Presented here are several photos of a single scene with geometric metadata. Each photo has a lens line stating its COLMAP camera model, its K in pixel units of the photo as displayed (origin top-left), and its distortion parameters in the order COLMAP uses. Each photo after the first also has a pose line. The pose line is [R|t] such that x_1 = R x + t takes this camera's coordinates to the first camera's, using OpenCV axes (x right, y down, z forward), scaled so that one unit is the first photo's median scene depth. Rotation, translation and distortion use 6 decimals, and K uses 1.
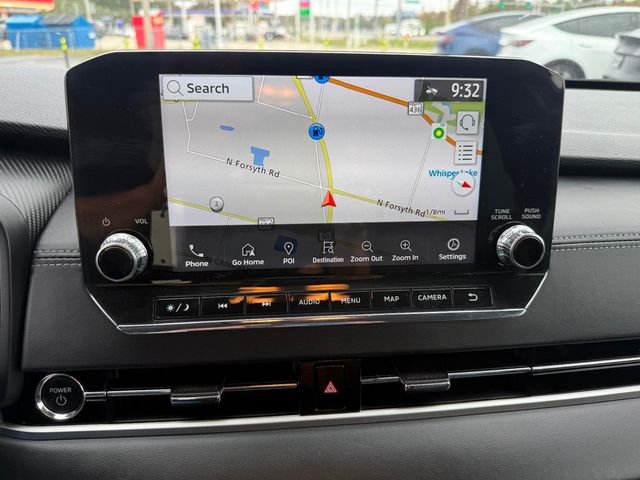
lens RADIAL K [[445.6, 0, 323.5], [0, 445.6, 236.6], [0, 0, 1]] dist [-0.032786, -0.002243]
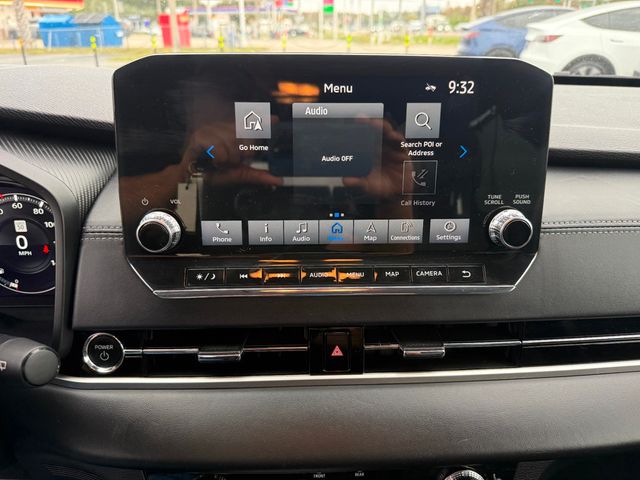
lens RADIAL K [[443.2, 0, 320.0], [0, 443.2, 240.0], [0, 0, 1]] dist [-0.002222, -0.037584]
pose [[0.998402, 0.015326, -0.054395, 0.028736], [-0.014612, 0.999802, 0.013501, 0.040479], [0.054592, -0.012685, 0.998428, -0.125045]]
